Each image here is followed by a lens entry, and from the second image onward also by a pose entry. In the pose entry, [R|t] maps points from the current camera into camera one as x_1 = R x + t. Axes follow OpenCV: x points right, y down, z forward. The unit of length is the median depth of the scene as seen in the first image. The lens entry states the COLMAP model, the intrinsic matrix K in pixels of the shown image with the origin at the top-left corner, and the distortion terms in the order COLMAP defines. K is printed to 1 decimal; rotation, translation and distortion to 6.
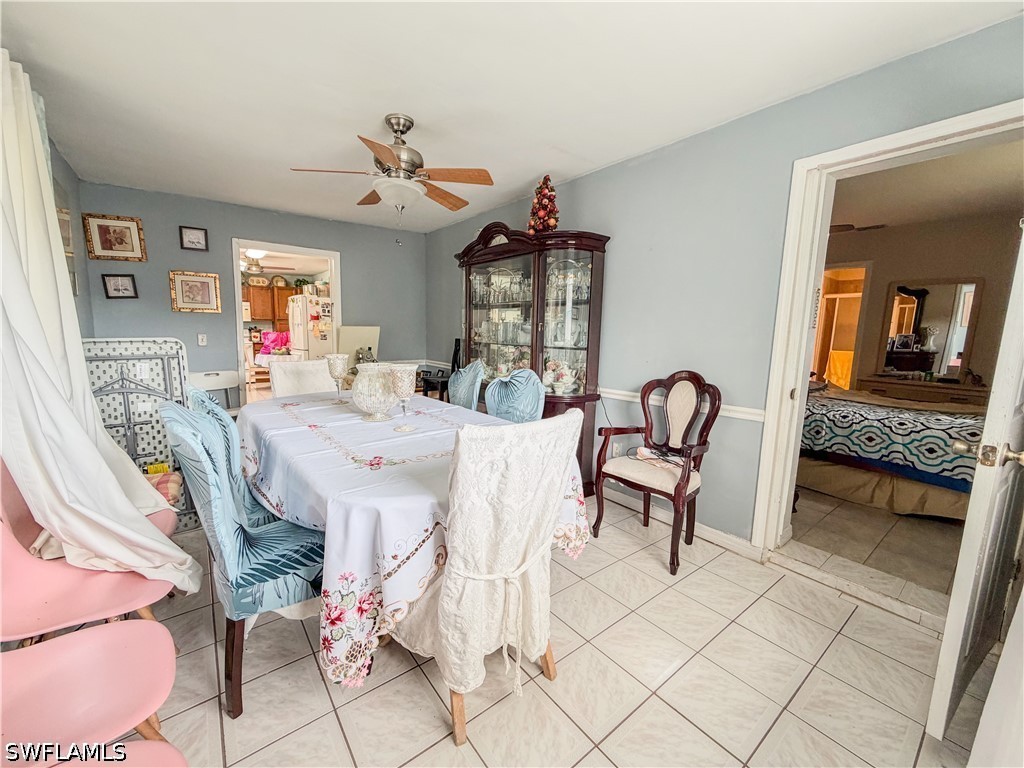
lens RADIAL K [[408.8, 0, 508.4], [0, 408.8, 386.3], [0, 0, 1]] dist [-0.000488, -0.000203]
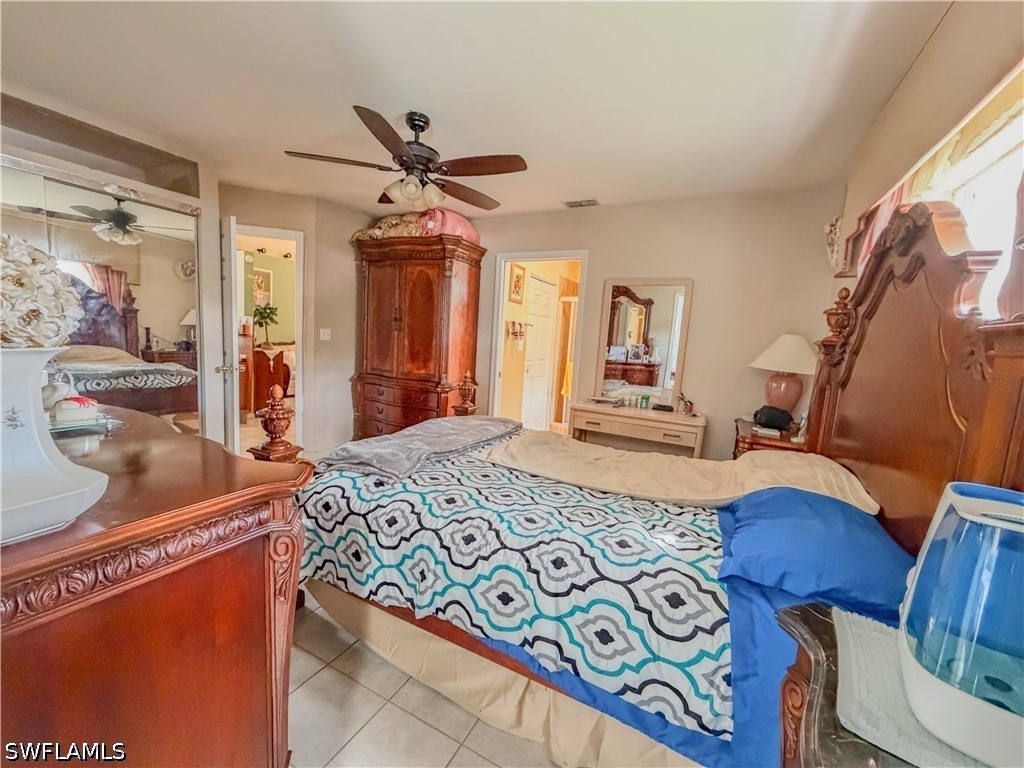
lens RADIAL K [[408.8, 0, 508.4], [0, 408.8, 386.3], [0, 0, 1]] dist [-0.000488, -0.000203]
pose [[0.909225, -0.020100, 0.415819, 0.679466], [0.019336, 0.999795, 0.006048, -0.093652], [-0.415855, 0.002541, 0.909427, 0.575648]]
